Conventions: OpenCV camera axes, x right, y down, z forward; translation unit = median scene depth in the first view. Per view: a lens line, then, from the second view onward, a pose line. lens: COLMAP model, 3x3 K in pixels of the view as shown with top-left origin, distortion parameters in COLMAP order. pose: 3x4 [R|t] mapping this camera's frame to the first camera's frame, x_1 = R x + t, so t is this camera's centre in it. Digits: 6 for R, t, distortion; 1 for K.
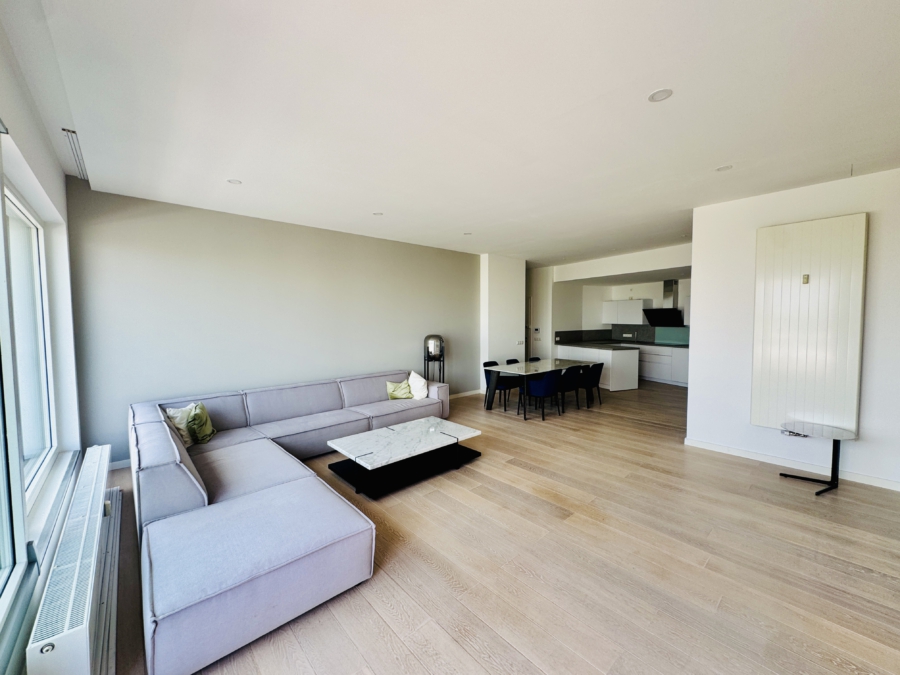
lens RADIAL K [[357.0, 0, 450.0], [0, 357.0, 337.5], [0, 0, 1]] dist [-0.002452, 0.000095]
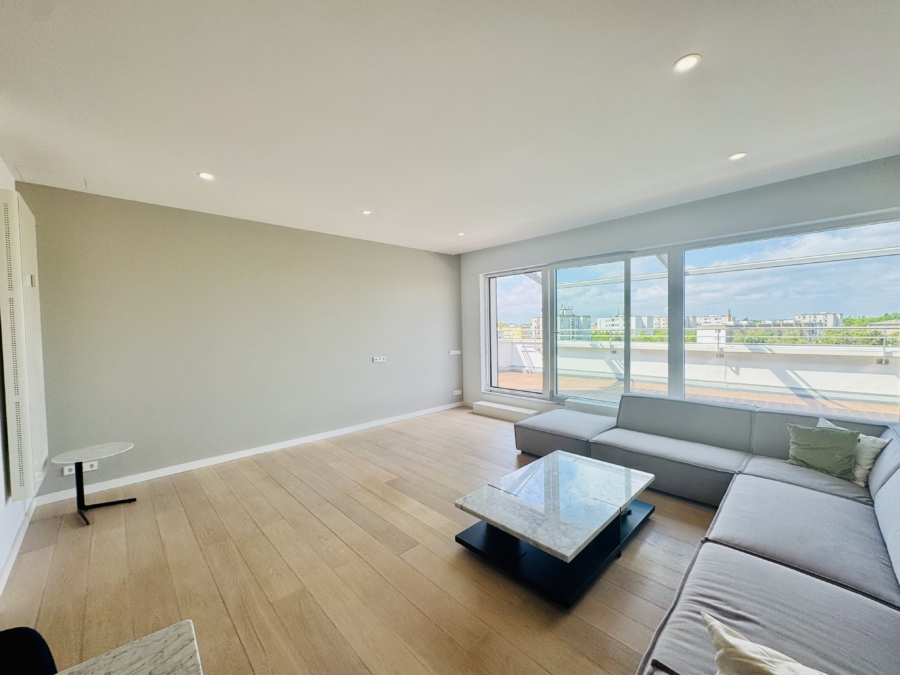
lens RADIAL K [[357.0, 0, 450.0], [0, 357.0, 337.5], [0, 0, 1]] dist [-0.002452, 0.000095]
pose [[-0.999366, 0.025796, -0.024524, 0.096328], [0.023633, 0.996125, 0.084716, -0.070701], [0.026615, 0.084083, -0.996103, 1.488024]]
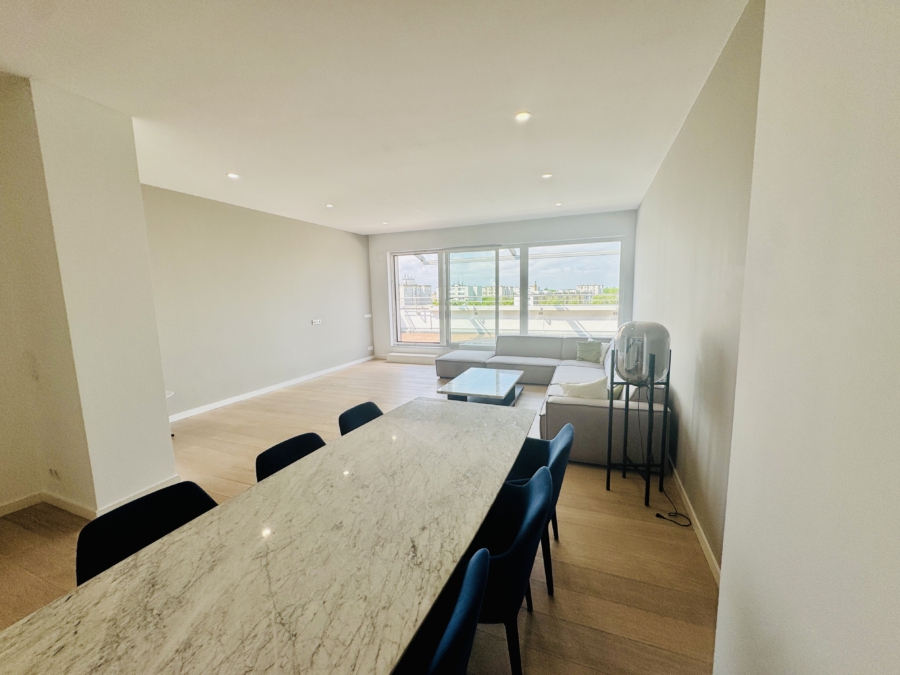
lens RADIAL K [[357.0, 0, 450.0], [0, 357.0, 337.5], [0, 0, 1]] dist [-0.002452, 0.000095]
pose [[-0.897328, 0.080930, -0.433881, 0.491347], [0.003842, 0.984440, 0.175677, -0.094589], [0.441348, 0.155973, -0.883677, 1.857121]]
